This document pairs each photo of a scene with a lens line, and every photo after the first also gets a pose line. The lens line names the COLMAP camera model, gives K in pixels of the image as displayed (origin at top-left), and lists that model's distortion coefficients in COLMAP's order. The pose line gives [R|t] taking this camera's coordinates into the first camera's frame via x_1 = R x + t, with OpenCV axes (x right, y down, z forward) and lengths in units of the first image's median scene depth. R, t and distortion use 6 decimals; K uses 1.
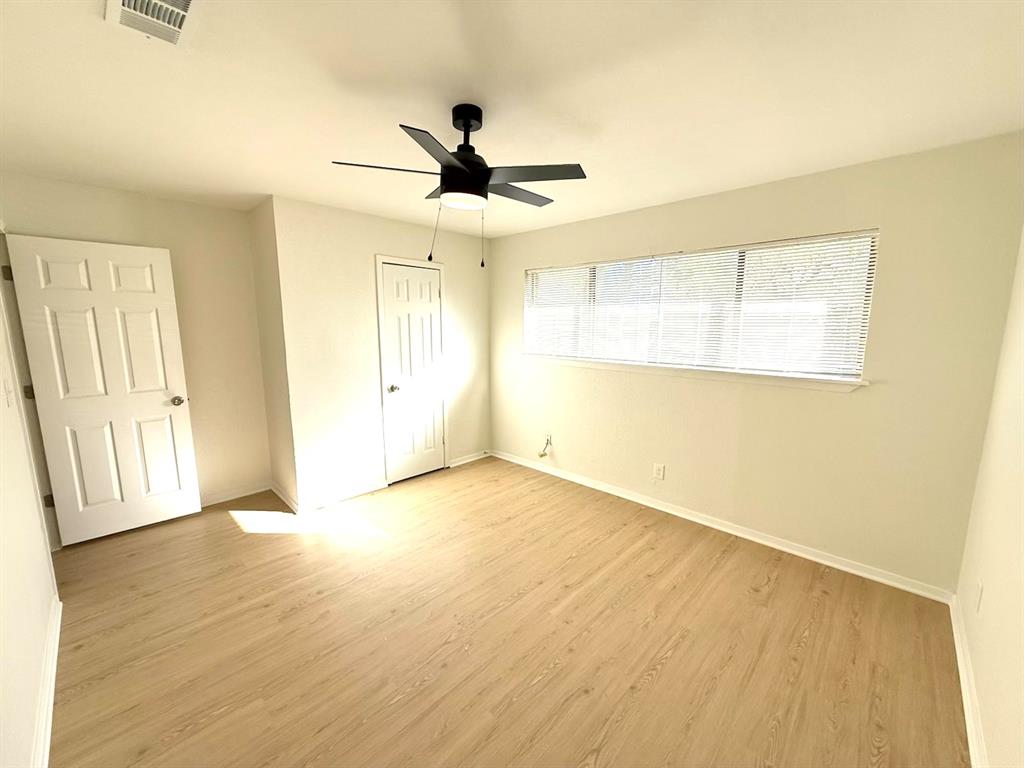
lens RADIAL K [[412.3, 0, 510.9], [0, 412.3, 384.9], [0, 0, 1]] dist [0.000103, -0.000063]
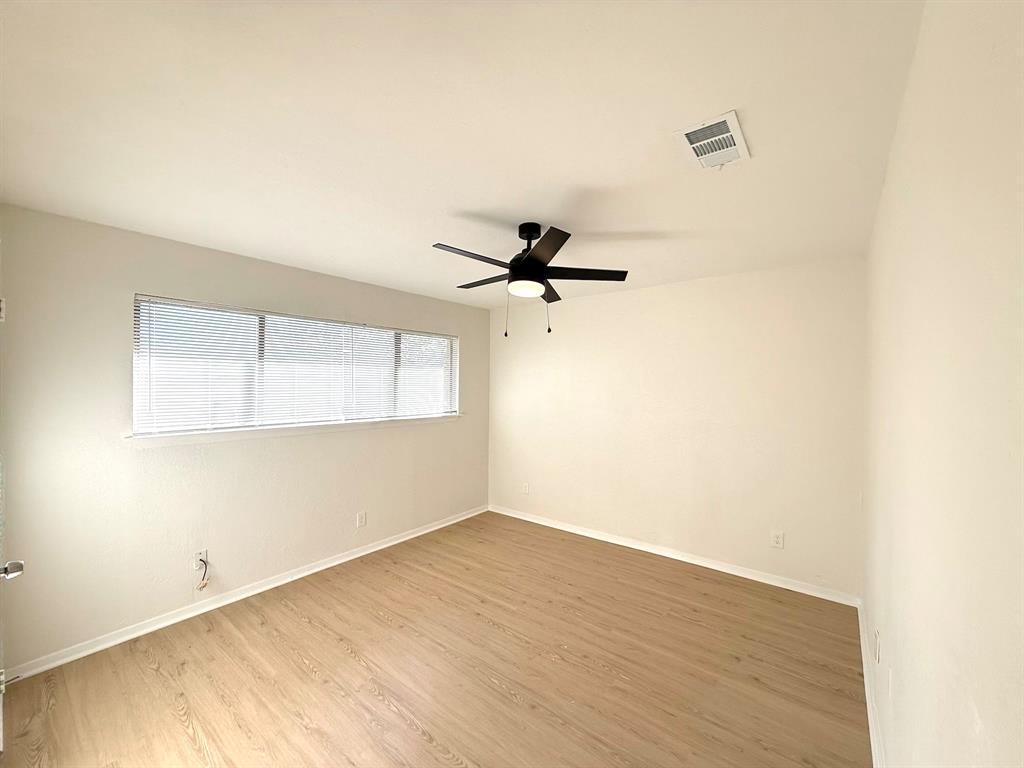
lens RADIAL K [[412.3, 0, 510.9], [0, 412.3, 384.9], [0, 0, 1]] dist [0.000103, -0.000063]
pose [[-0.106575, -0.002844, 0.994301, -0.878296], [0.145885, 0.989129, 0.018466, -0.117345], [-0.983544, 0.147022, -0.105001, 0.790671]]
